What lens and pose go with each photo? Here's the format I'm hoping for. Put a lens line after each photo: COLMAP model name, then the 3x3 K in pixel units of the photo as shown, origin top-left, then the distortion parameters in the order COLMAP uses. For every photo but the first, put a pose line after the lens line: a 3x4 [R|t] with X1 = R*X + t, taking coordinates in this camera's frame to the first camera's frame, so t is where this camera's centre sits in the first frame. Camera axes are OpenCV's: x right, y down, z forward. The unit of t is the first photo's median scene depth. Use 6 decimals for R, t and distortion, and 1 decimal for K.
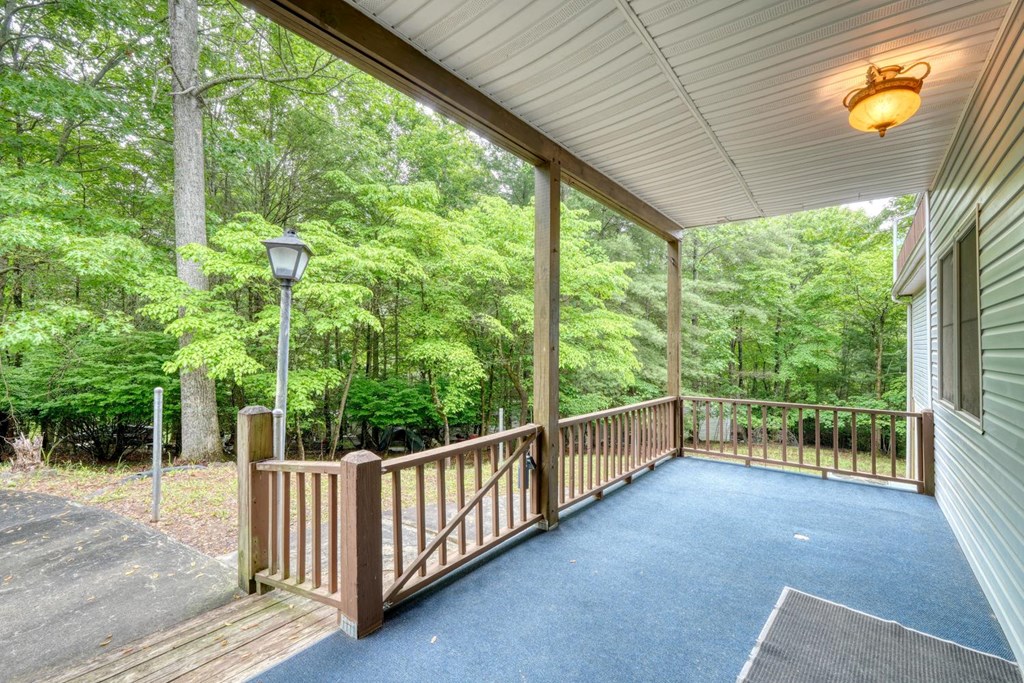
lens RADIAL K [[436.4, 0, 510.4], [0, 436.4, 339.6], [0, 0, 1]] dist [-0.000016, 0.000204]
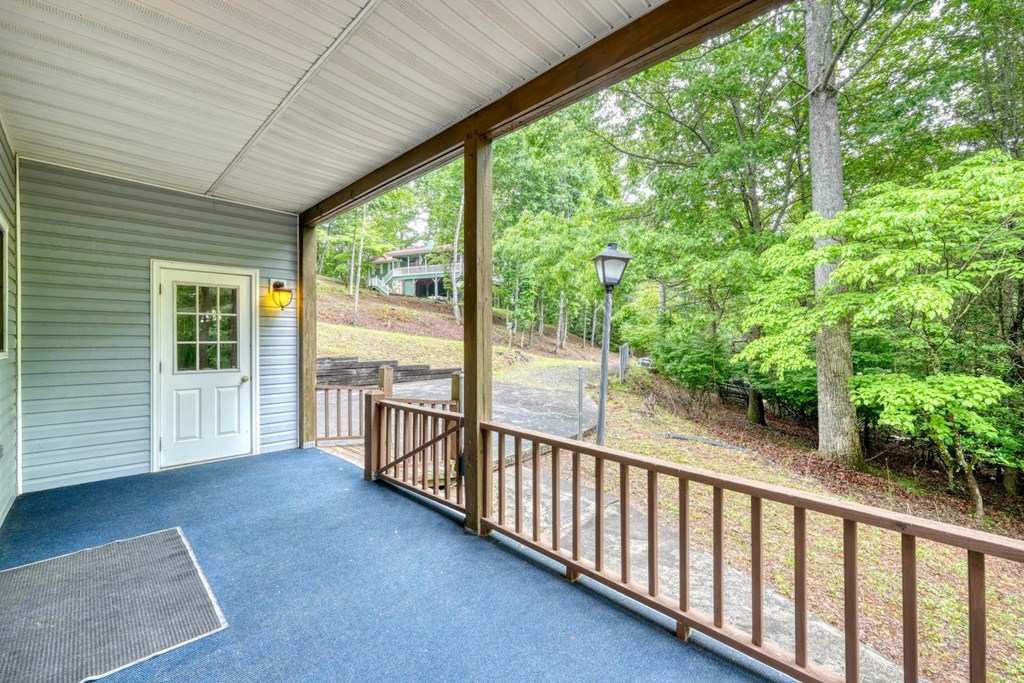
lens RADIAL K [[436.4, 0, 510.4], [0, 436.4, 339.6], [0, 0, 1]] dist [-0.000016, 0.000204]
pose [[-0.119940, 0.008800, -0.992742, 0.988192], [0.020905, 0.999761, 0.006336, 0.013555], [0.992561, -0.019993, -0.120095, 1.172333]]
